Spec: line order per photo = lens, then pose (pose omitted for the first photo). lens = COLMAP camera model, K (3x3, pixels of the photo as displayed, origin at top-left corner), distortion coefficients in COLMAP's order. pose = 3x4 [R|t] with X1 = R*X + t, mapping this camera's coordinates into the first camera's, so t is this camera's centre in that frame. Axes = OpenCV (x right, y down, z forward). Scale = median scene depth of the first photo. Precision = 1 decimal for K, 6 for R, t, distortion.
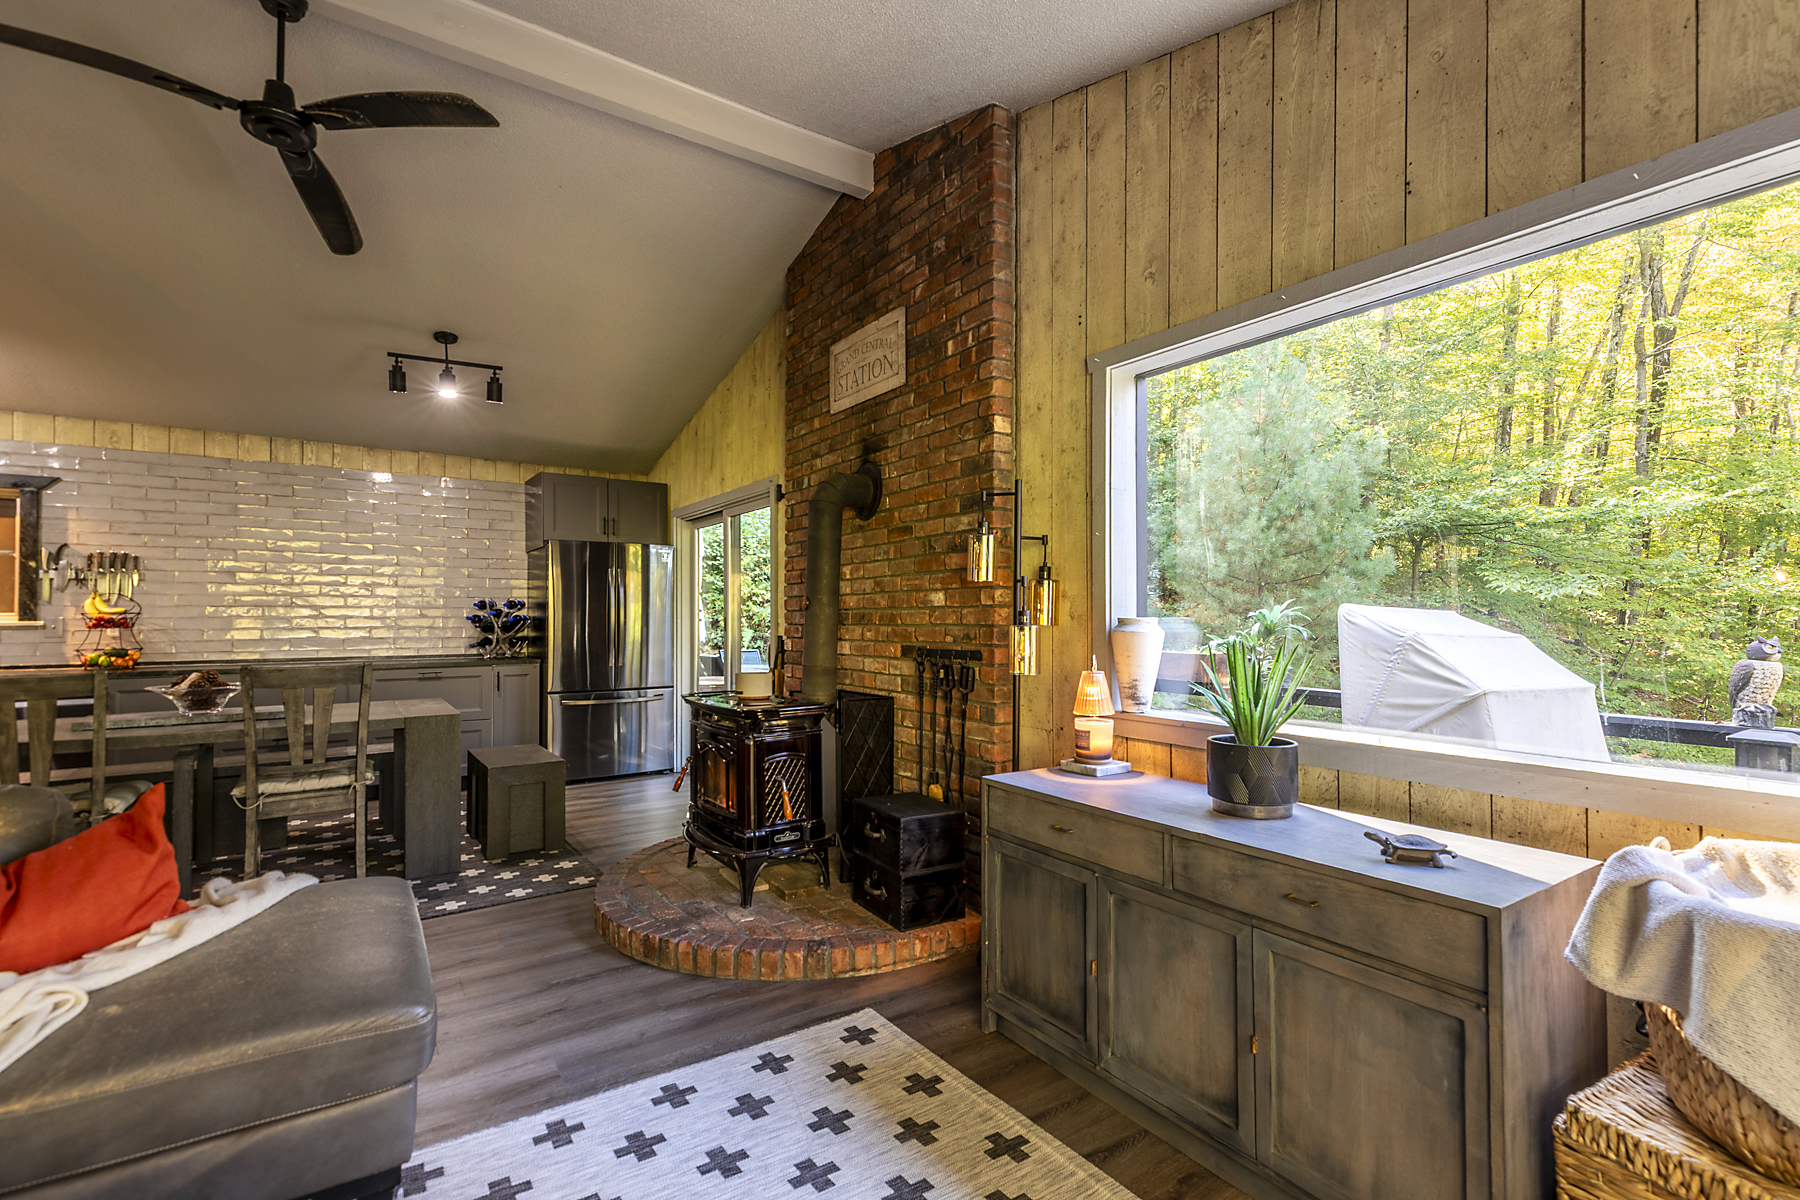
lens RADIAL K [[815.6, 0, 932.5], [0, 815.6, 604.4], [0, 0, 1]] dist [0.008920, -0.001781]
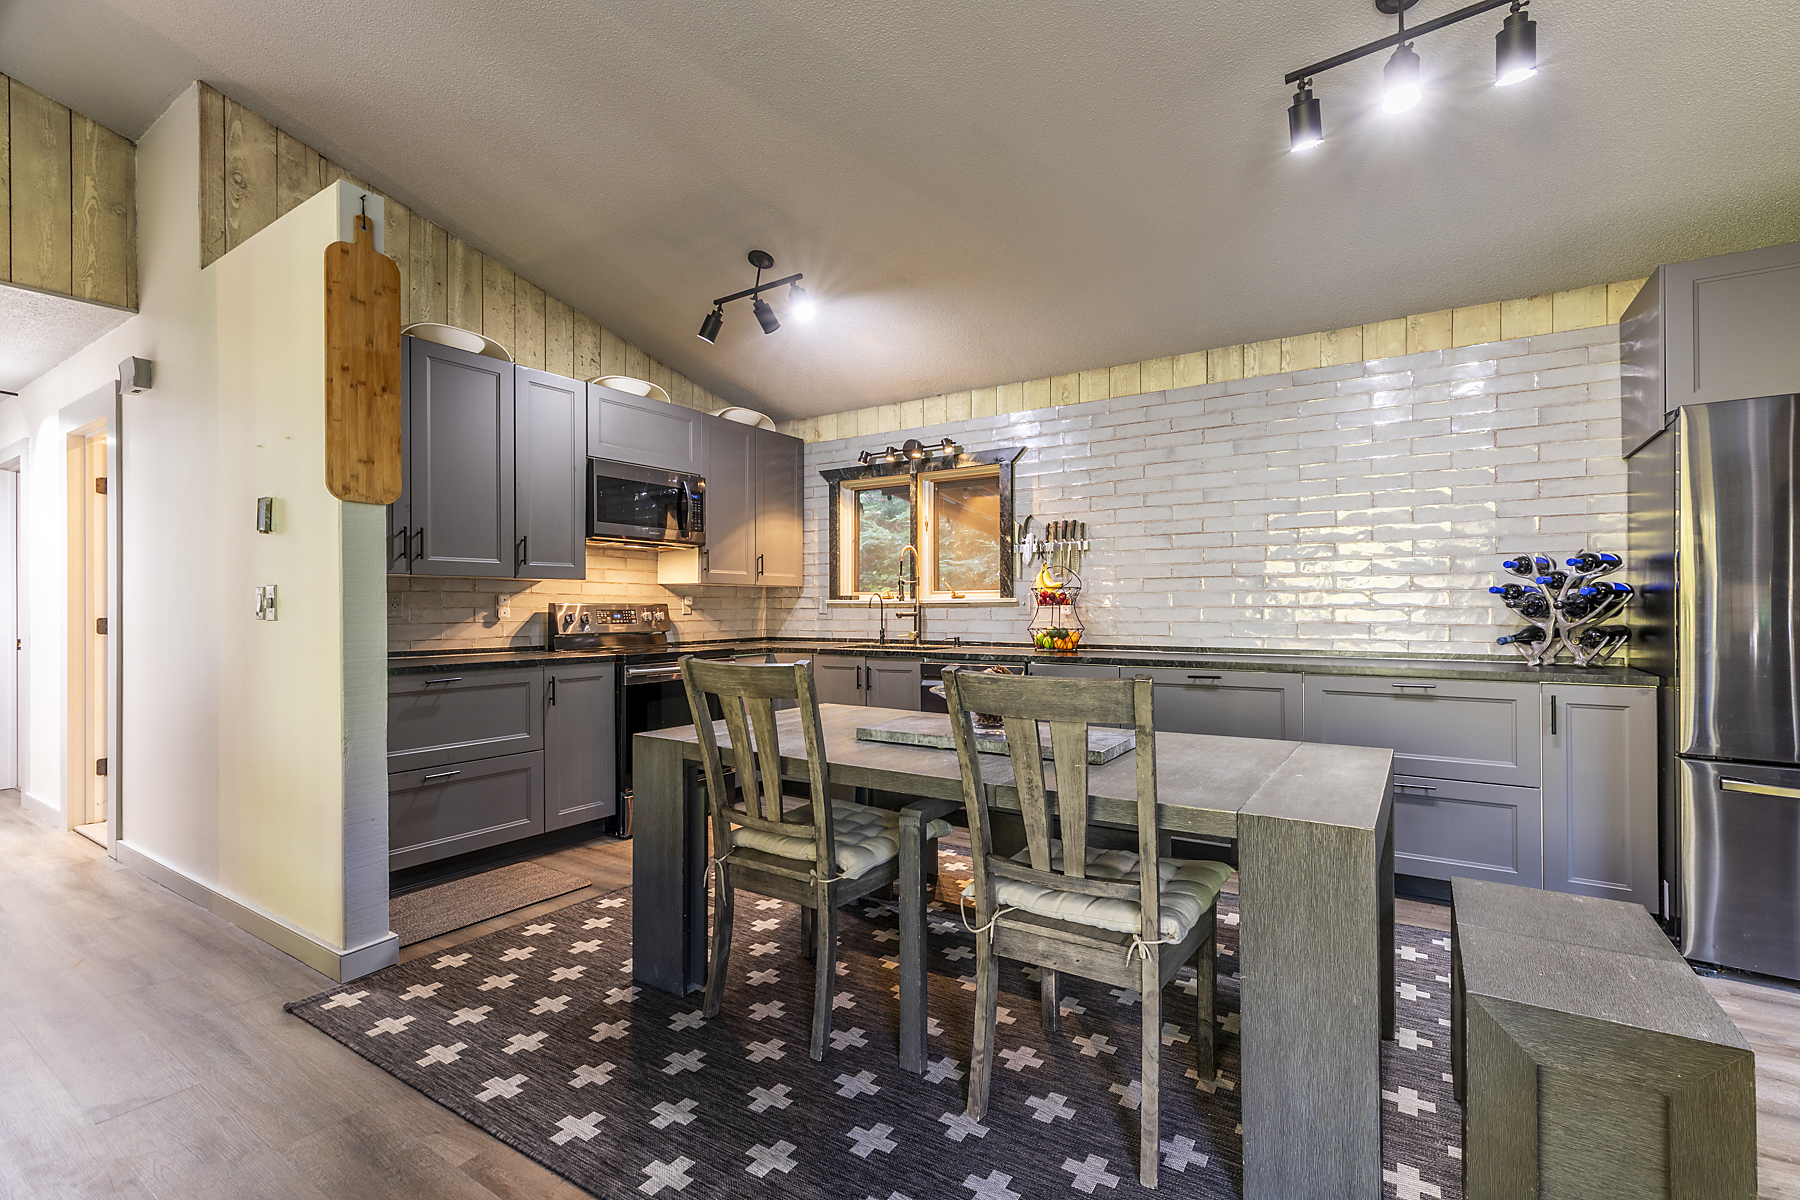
lens RADIAL K [[815.6, 0, 895.1], [0, 815.6, 598.9], [0, 0, 1]] dist [0.008920, -0.001781]
pose [[0.353365, -0.008521, -0.935447, -0.241930], [0.017000, 0.999852, -0.002685, 0.021353], [0.935331, -0.014954, 0.353458, 0.527880]]
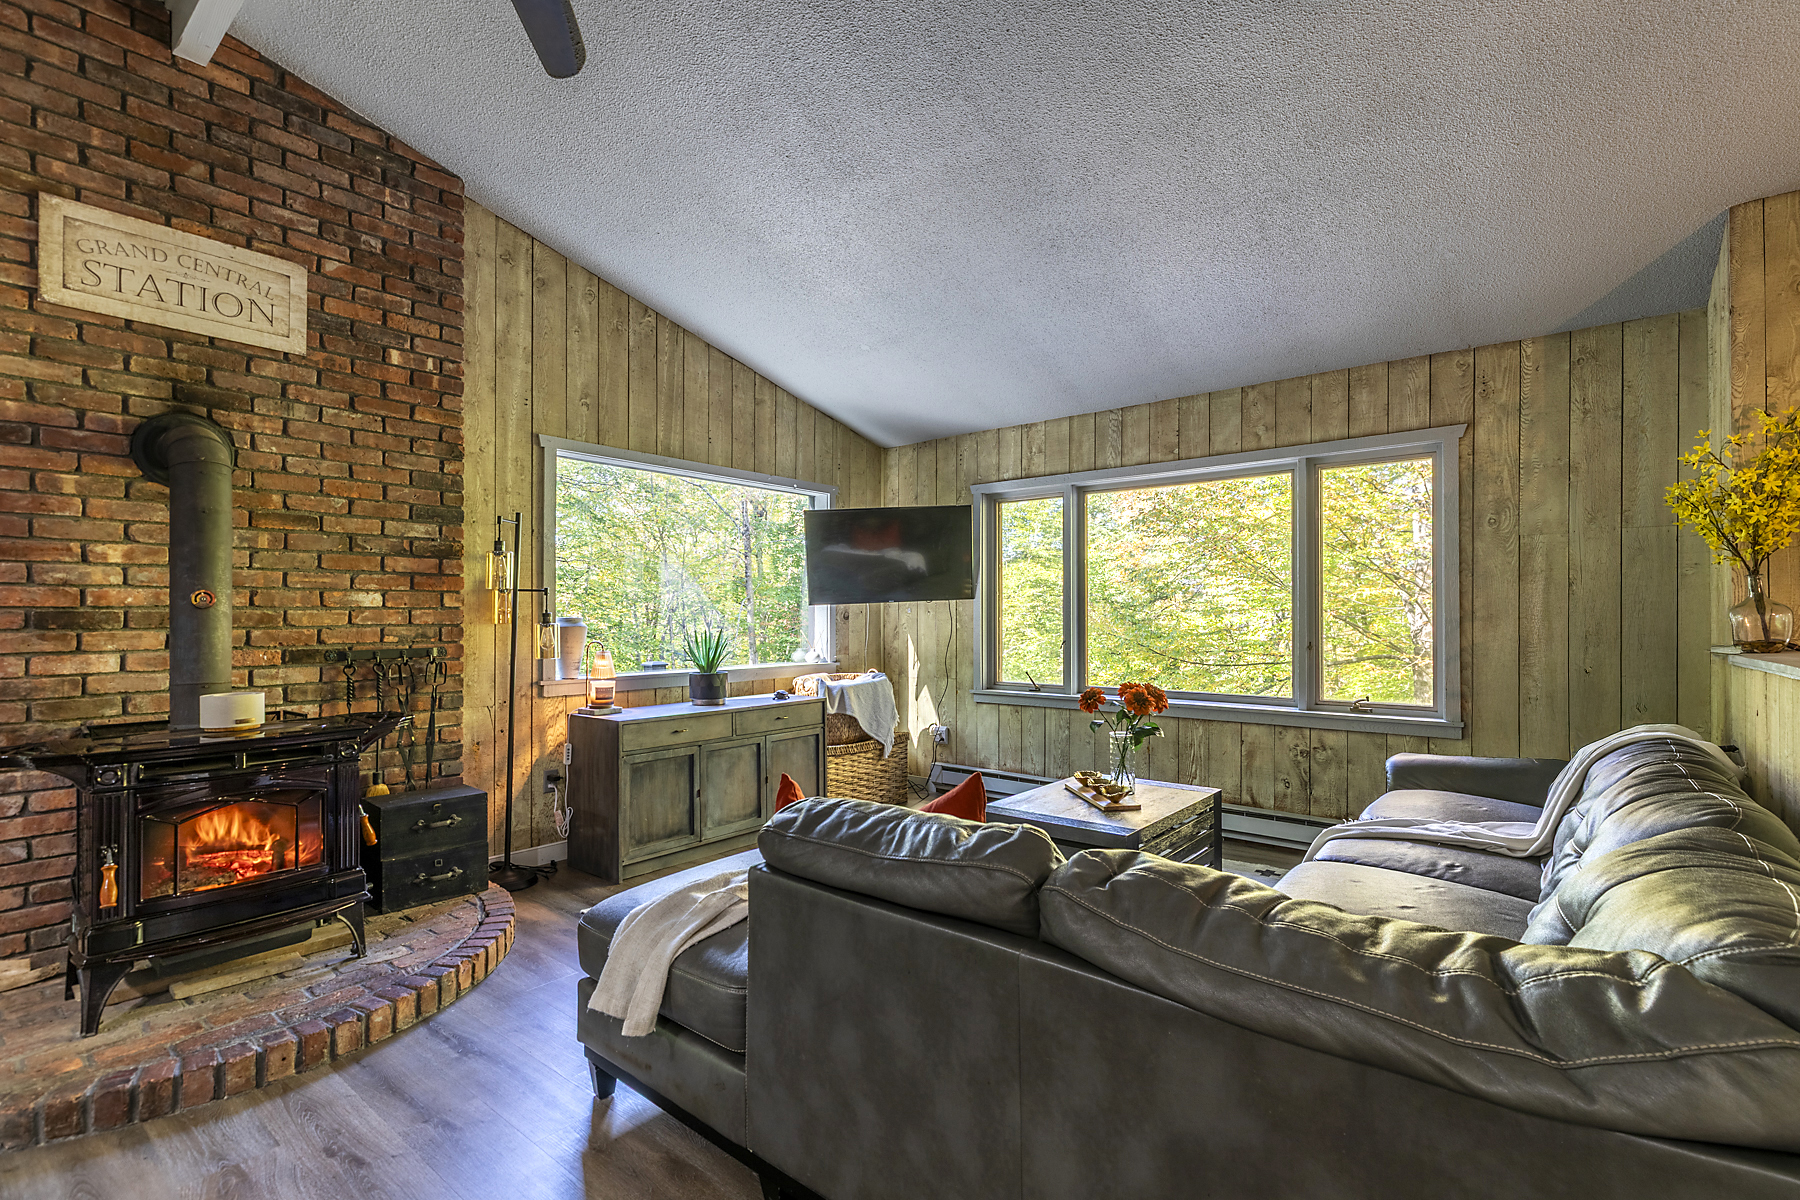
lens RADIAL K [[815.6, 0, 909.5], [0, 815.6, 608.5], [0, 0, 1]] dist [0.008920, -0.001781]
pose [[-0.267223, 0.009031, 0.963592, -0.761658], [-0.012859, 0.999834, -0.012937, 0.005928], [-0.963549, -0.015848, -0.267063, 0.427893]]
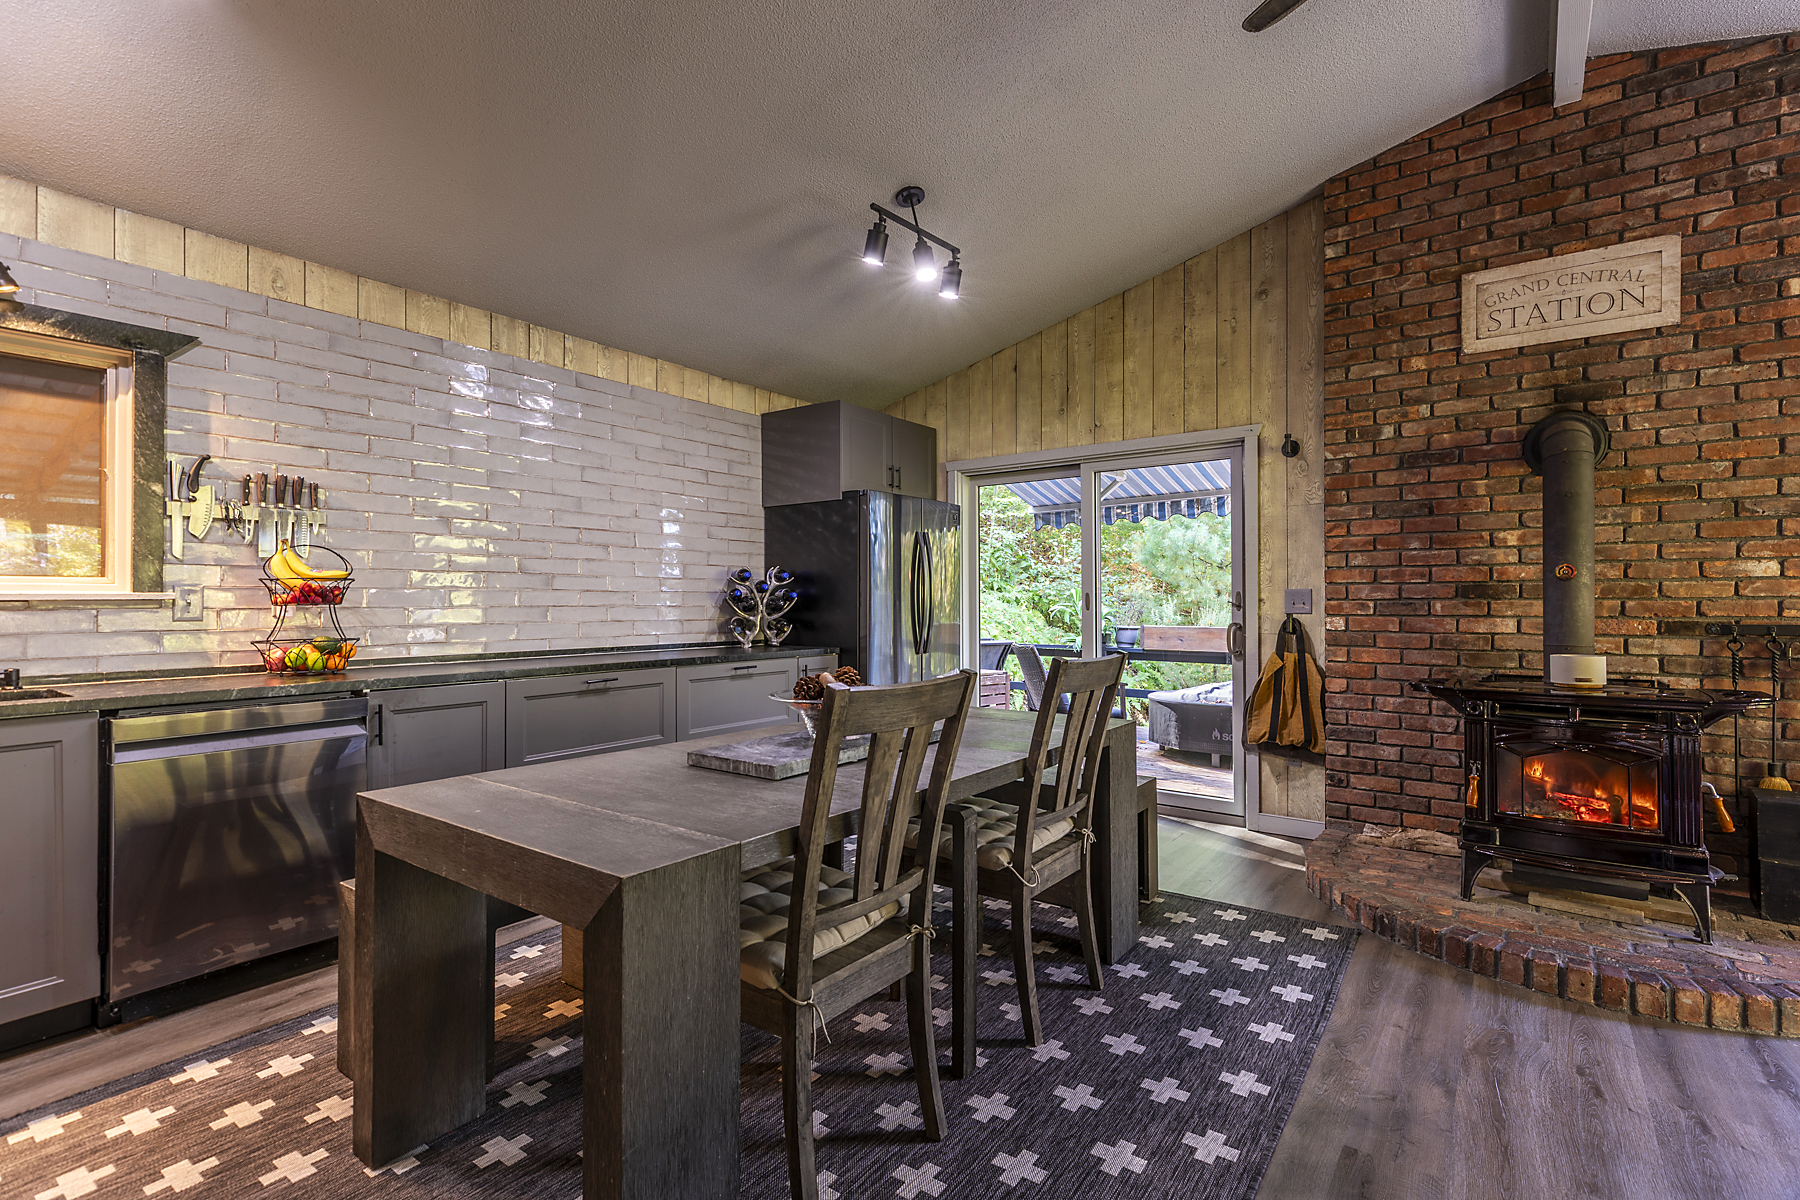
lens RADIAL K [[815.6, 0, 946.8], [0, 815.6, 594.3], [0, 0, 1]] dist [0.008920, -0.001781]
pose [[0.945607, 0.004352, 0.325283, -0.759445], [-0.006793, 0.999957, 0.006369, 0.014803], [-0.325241, -0.008232, 0.945595, 0.299132]]
